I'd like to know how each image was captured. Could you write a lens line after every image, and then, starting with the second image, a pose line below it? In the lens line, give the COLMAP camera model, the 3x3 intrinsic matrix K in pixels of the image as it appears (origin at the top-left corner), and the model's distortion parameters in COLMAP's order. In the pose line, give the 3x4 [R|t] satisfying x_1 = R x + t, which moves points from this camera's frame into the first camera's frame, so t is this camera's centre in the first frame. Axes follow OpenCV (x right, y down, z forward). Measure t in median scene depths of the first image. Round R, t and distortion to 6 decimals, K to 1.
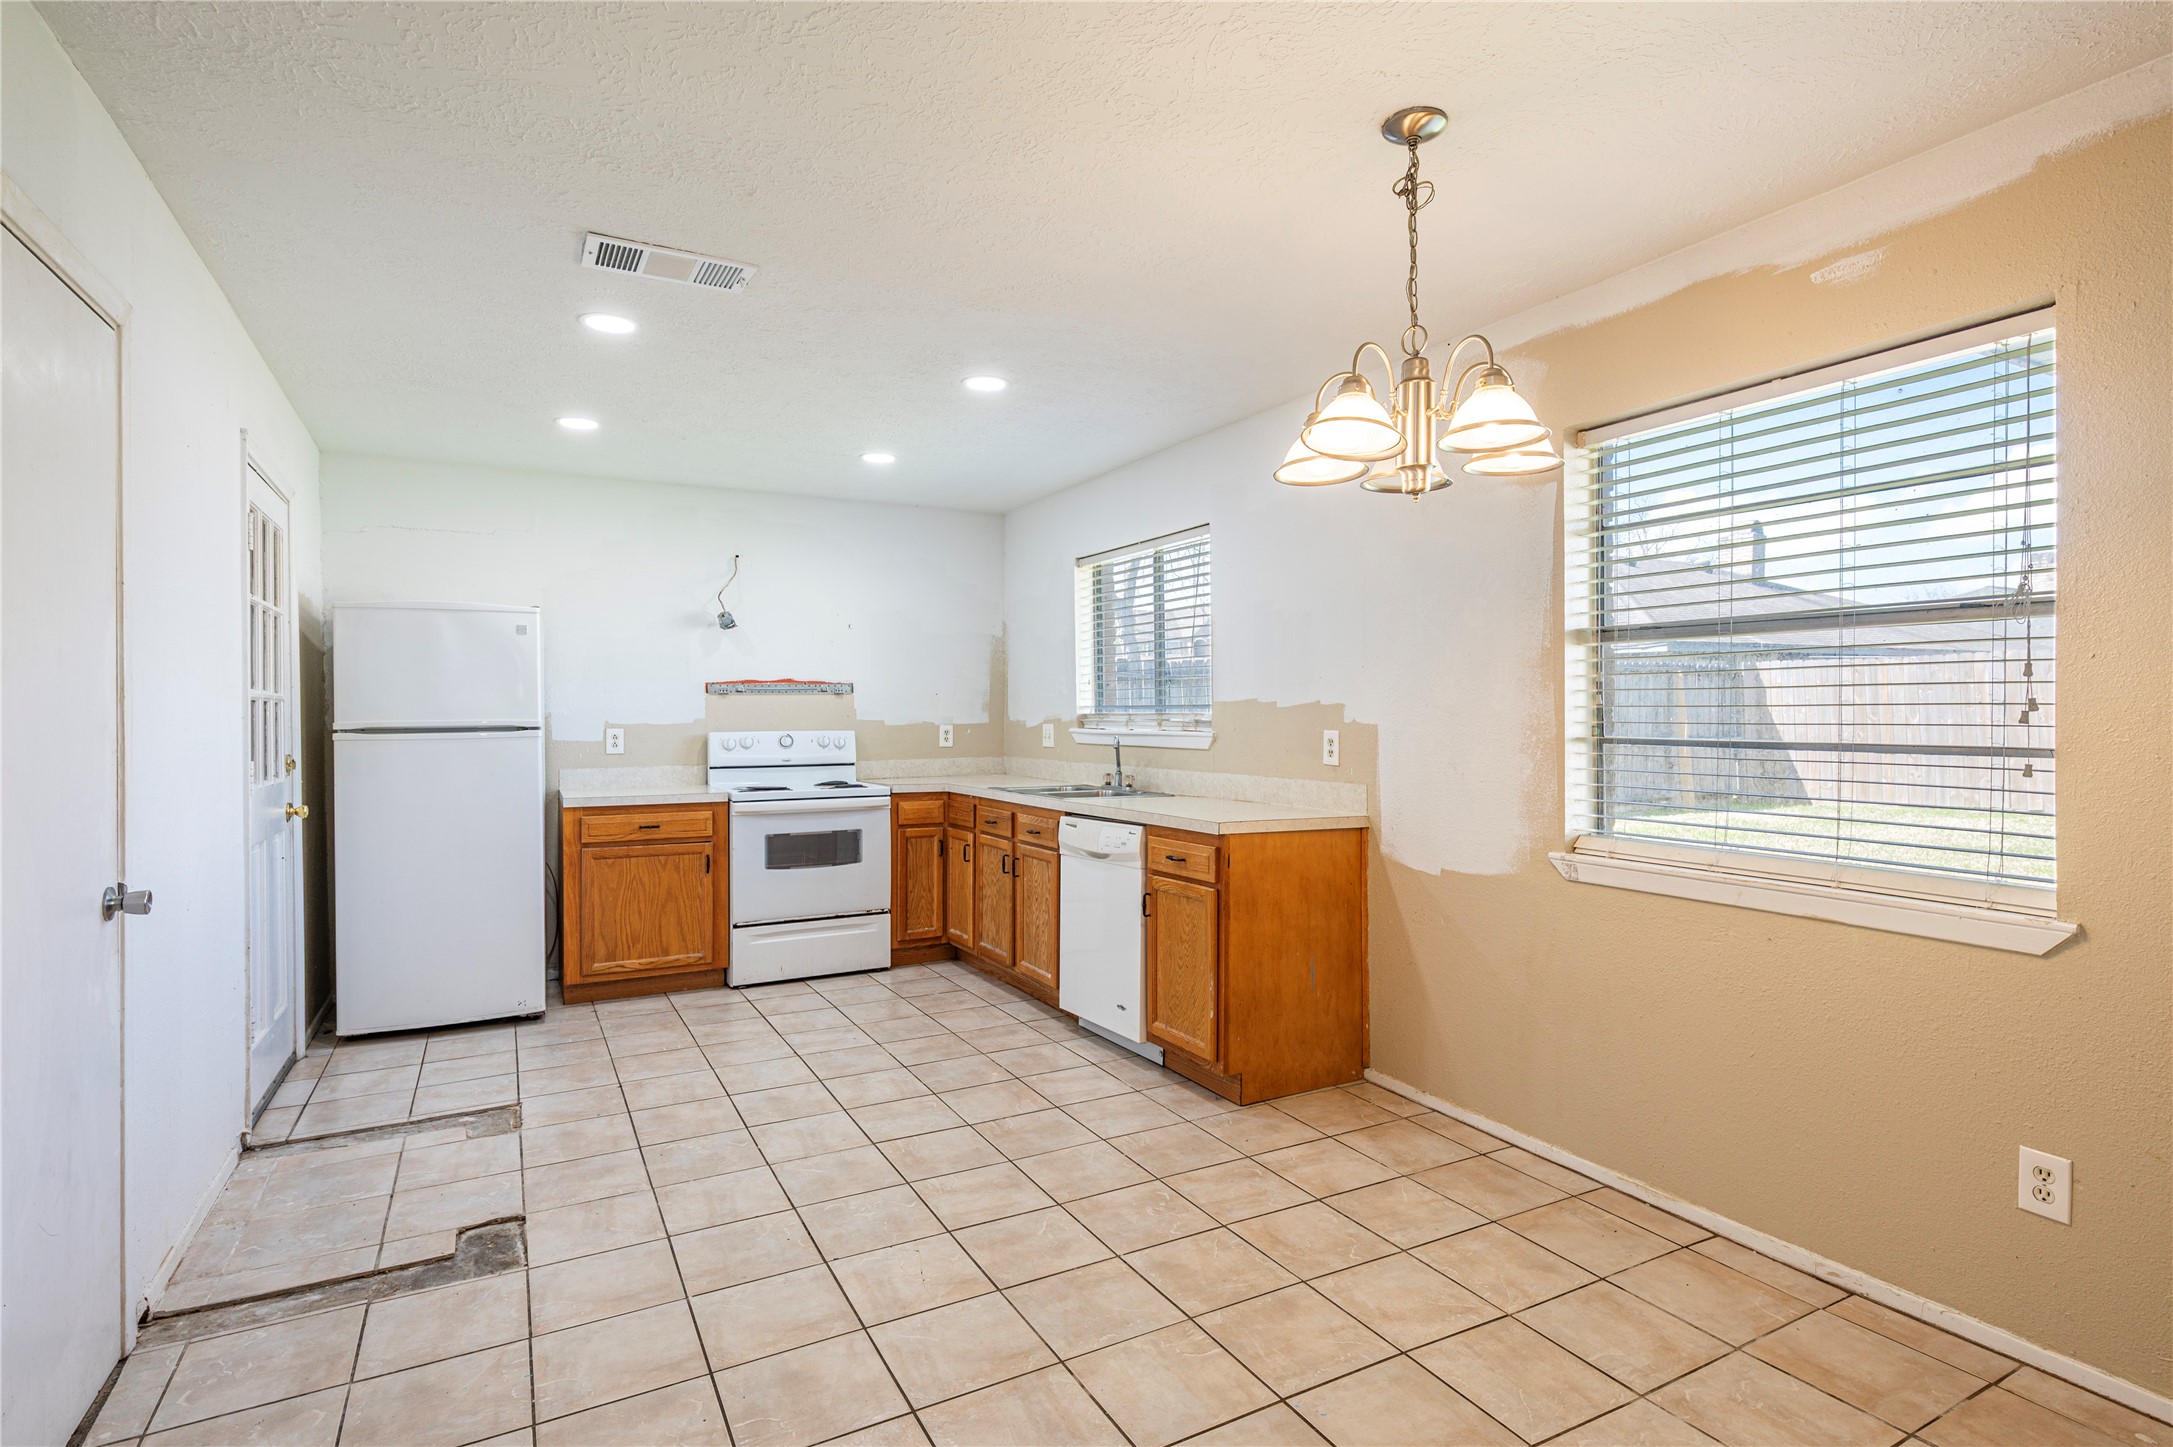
lens RADIAL K [[1076.8, 0, 1083.9], [0, 1076.8, 721.0], [0, 0, 1]] dist [-0.008007, -0.000705]
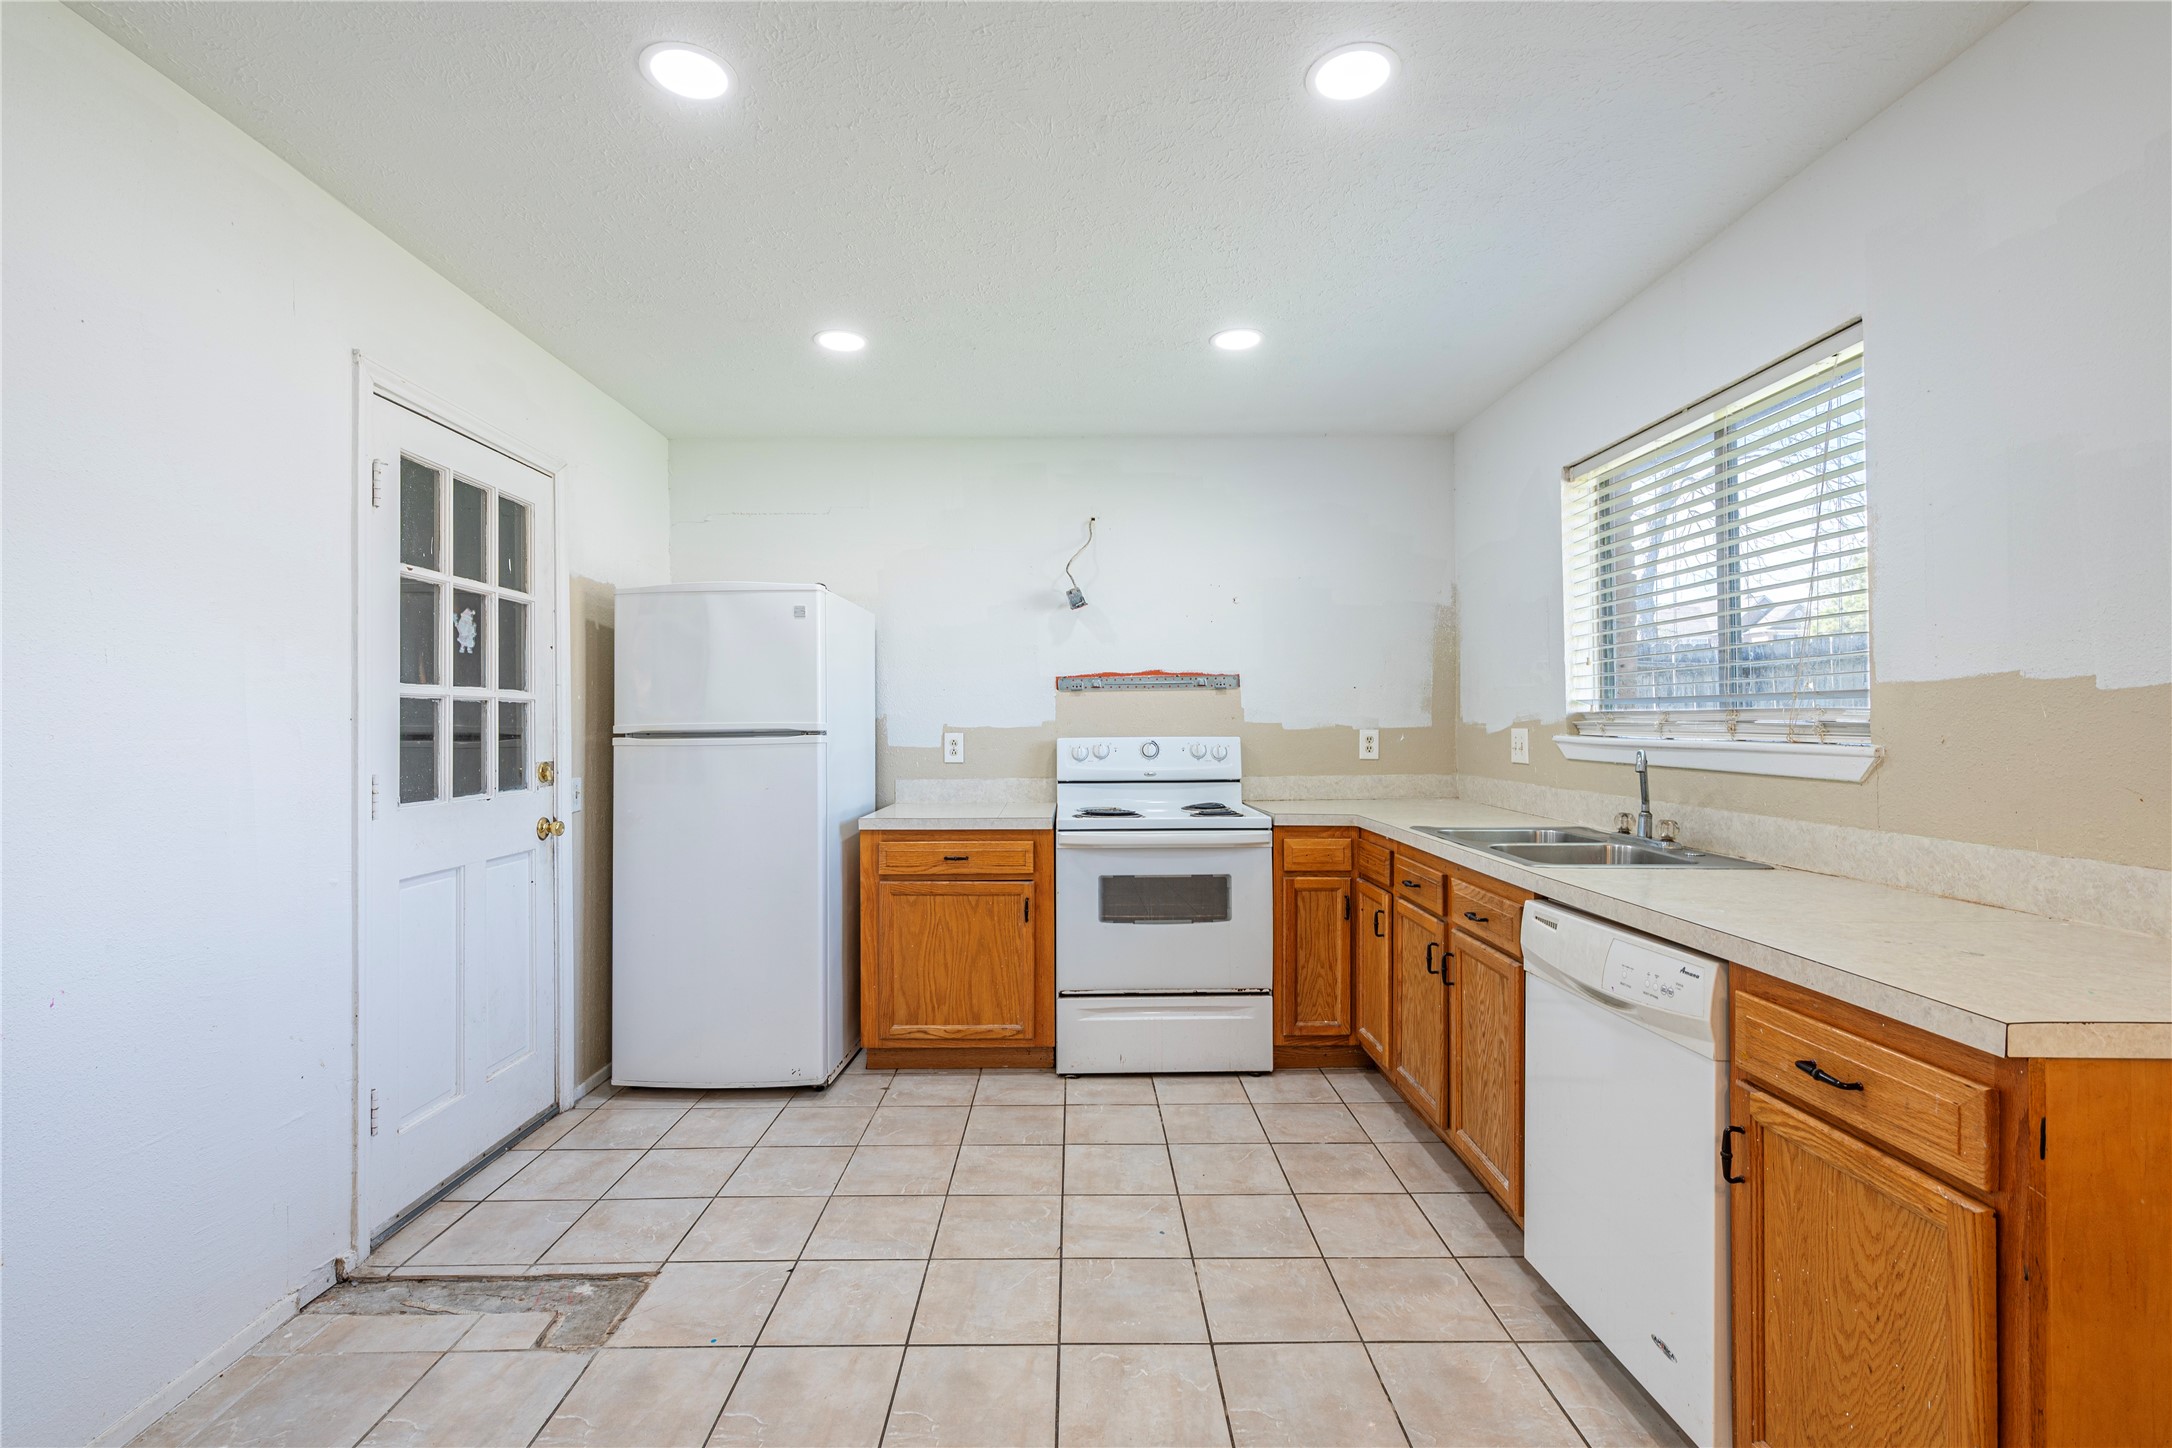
lens RADIAL K [[950.4, 0, 1087.8], [0, 950.4, 716.7], [0, 0, 1]] dist [0.001464, -0.000570]
pose [[0.883420, -0.003723, -0.468567, 0.007259], [-0.000128, 0.999966, -0.008186, 0.000377], [0.468582, 0.007291, 0.883390, 0.416549]]
